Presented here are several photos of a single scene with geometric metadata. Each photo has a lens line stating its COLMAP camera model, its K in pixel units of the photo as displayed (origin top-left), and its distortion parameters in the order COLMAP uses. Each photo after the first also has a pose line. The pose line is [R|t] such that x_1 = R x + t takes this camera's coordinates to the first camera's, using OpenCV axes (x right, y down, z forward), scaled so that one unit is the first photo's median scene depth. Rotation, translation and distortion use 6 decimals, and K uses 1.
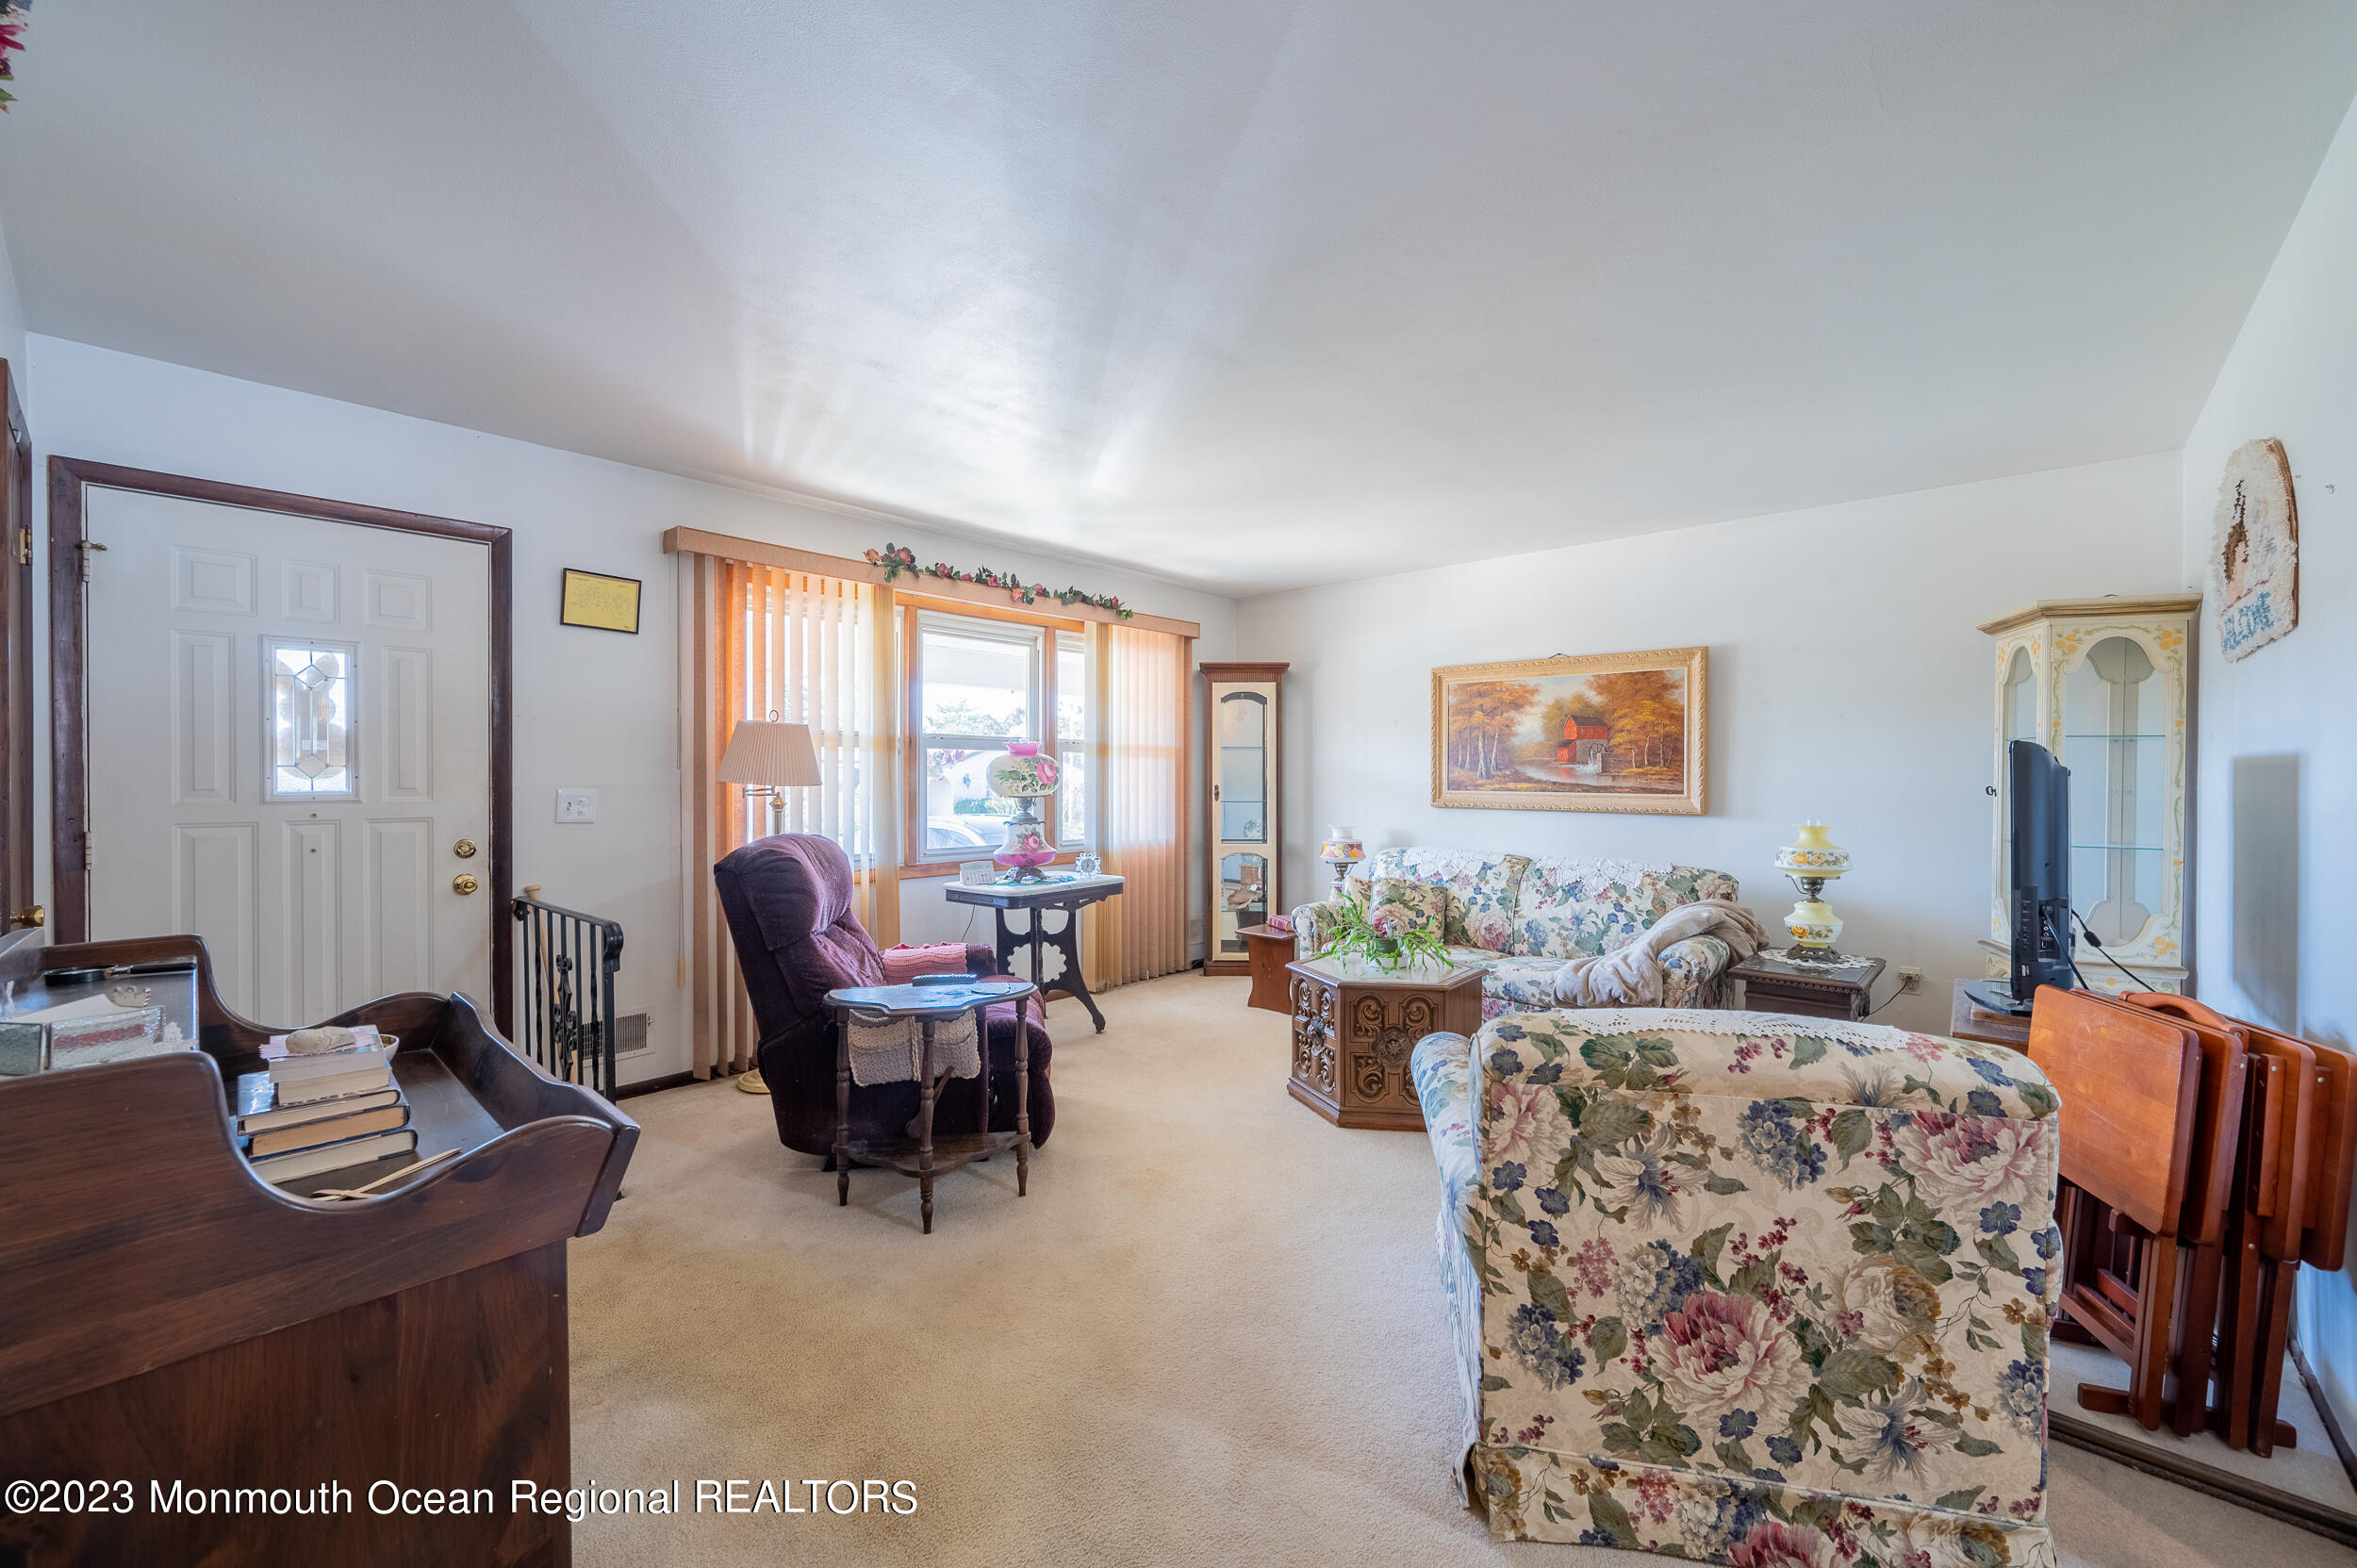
lens RADIAL K [[951.8, 0, 1178.5], [0, 951.8, 784.0], [0, 0, 1]] dist [0.000596, -0.000002]
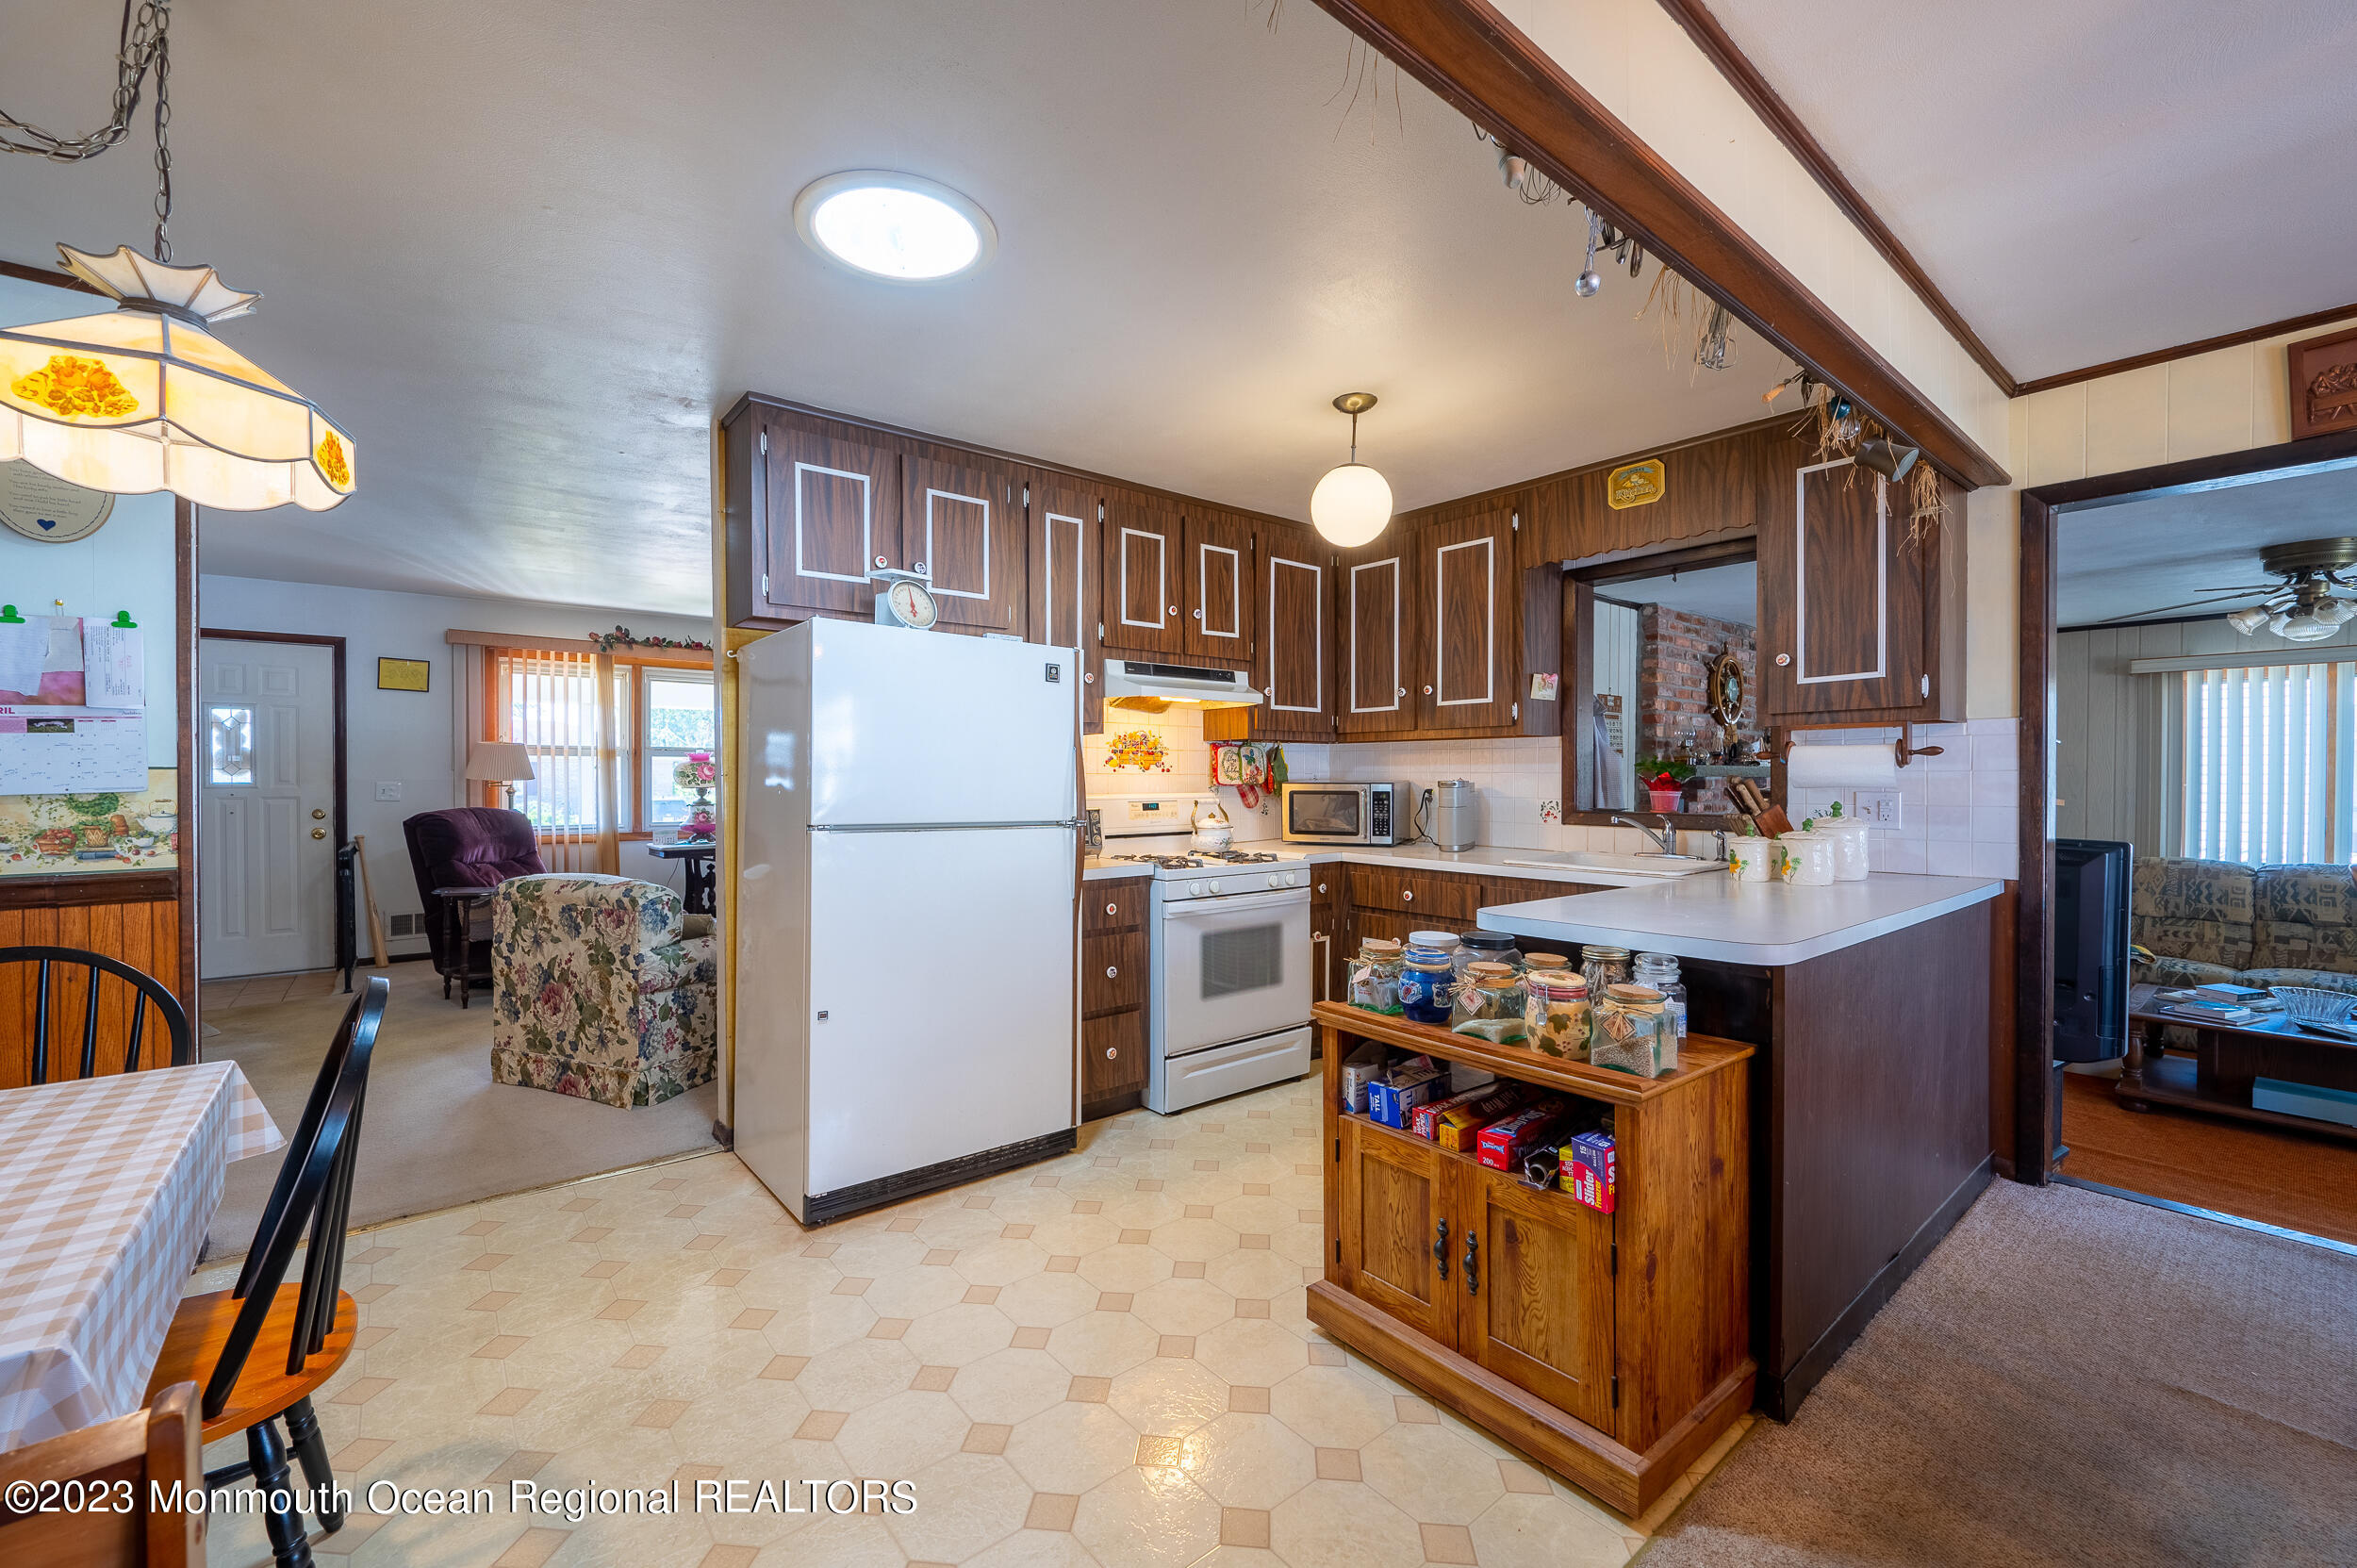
lens RADIAL K [[933.3, 0, 1178.5], [0, 933.3, 784.0], [0, 0, 1]] dist [-0.001036, -0.000295]
pose [[0.989154, 0.002650, -0.146856, 1.274649], [-0.002253, 0.999993, 0.002870, 0.001741], [0.146862, -0.002508, 0.989154, -0.587699]]
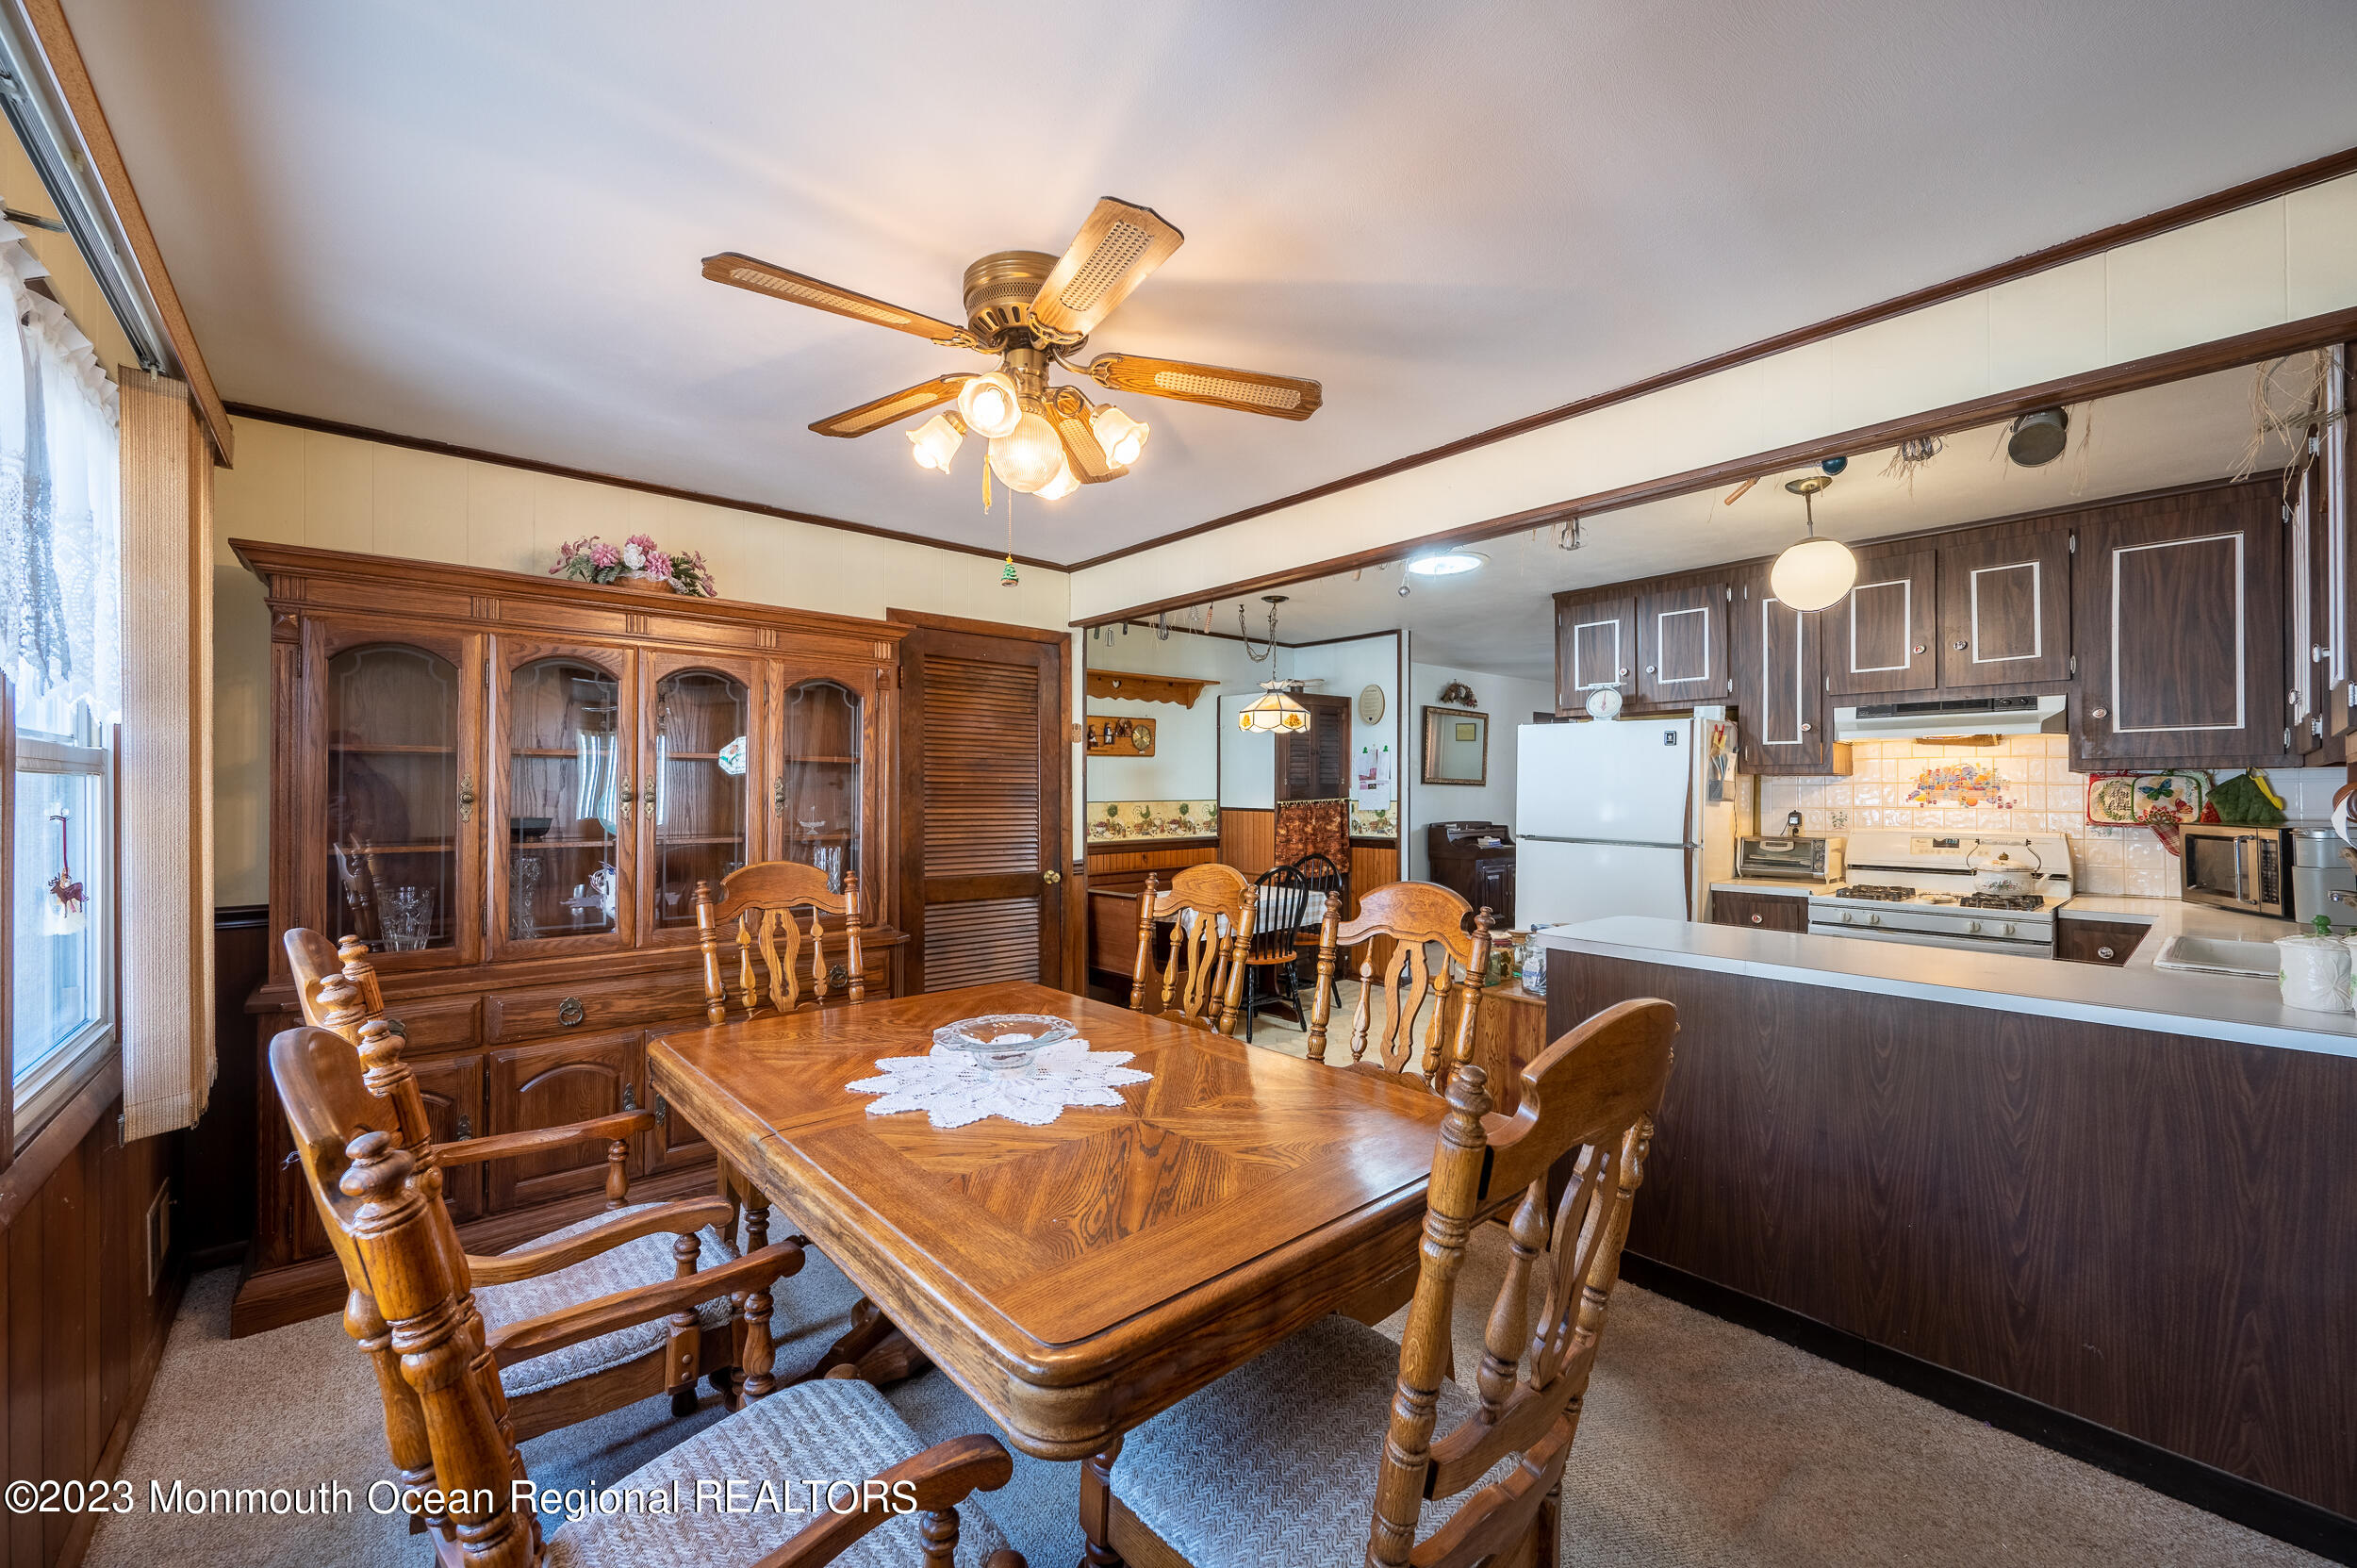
lens RADIAL K [[933.3, 0, 1178.5], [0, 933.3, 784.0], [0, 0, 1]] dist [-0.001036, -0.000295]
pose [[-0.114575, -0.003174, -0.993410, 2.540973], [-0.001735, 0.999994, -0.002995, -0.040707], [0.993413, 0.001381, -0.114580, -0.182279]]
